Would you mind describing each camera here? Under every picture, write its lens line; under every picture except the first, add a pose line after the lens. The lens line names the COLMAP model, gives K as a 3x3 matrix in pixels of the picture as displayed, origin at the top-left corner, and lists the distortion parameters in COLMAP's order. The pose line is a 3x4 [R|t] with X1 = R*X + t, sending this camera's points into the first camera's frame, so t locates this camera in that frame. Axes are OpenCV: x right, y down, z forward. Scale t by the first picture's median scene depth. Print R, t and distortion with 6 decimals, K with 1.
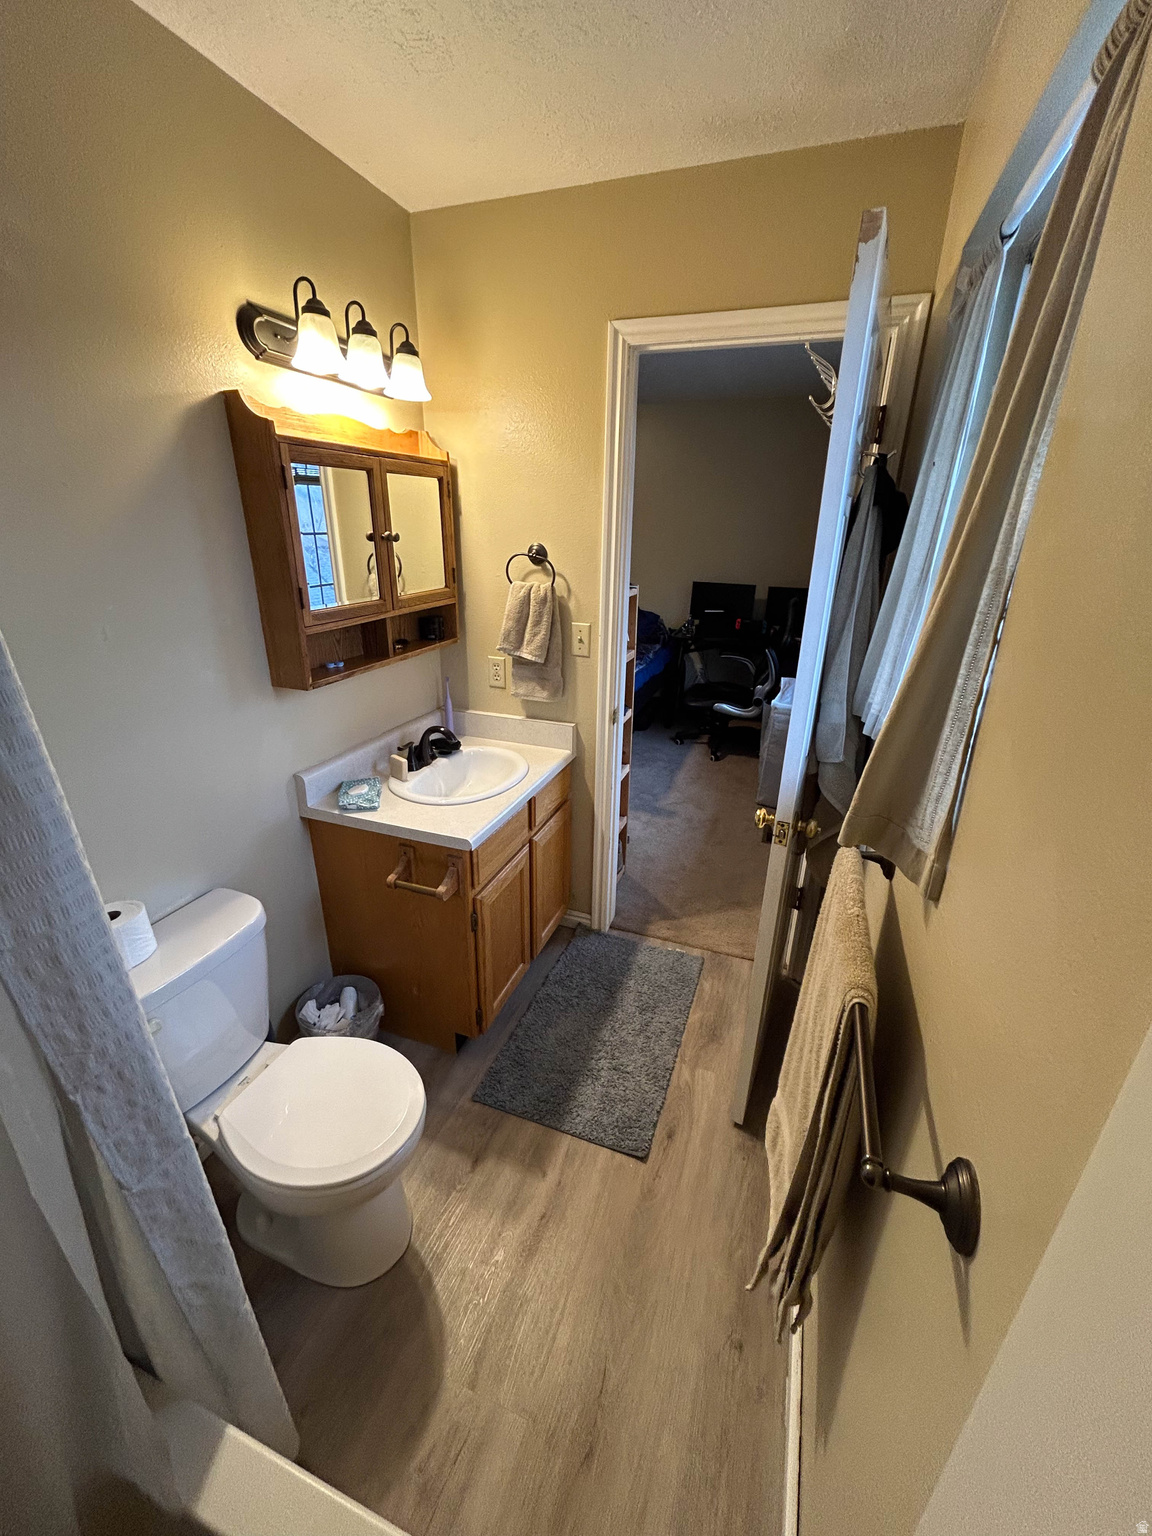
lens RADIAL K [[626.0, 0, 581.0], [0, 626.0, 763.9], [0, 0, 1]] dist [-0.001007, -0.000491]
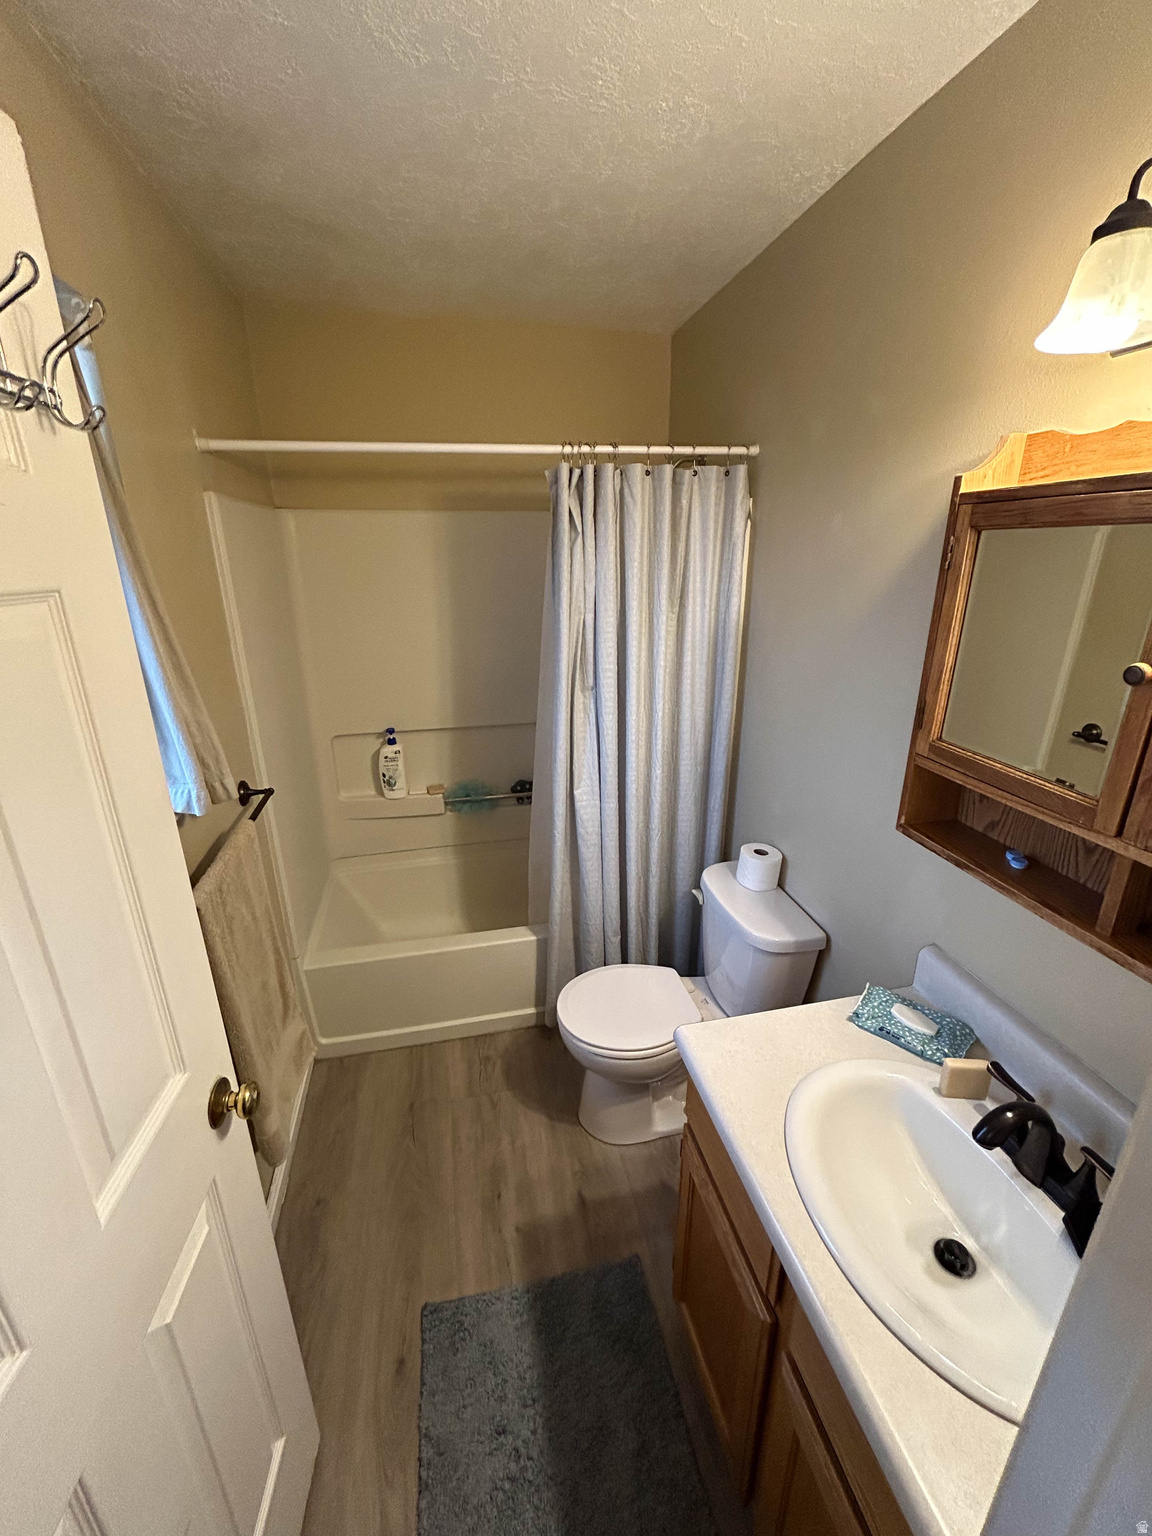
lens RADIAL K [[626.0, 0, 578.3], [0, 626.0, 773.5], [0, 0, 1]] dist [-0.001007, -0.000491]
pose [[-0.843667, 0.167401, -0.510101, 0.248865], [-0.214057, 0.766465, 0.605567, -0.532708], [0.492347, 0.620087, -0.610808, 1.215369]]
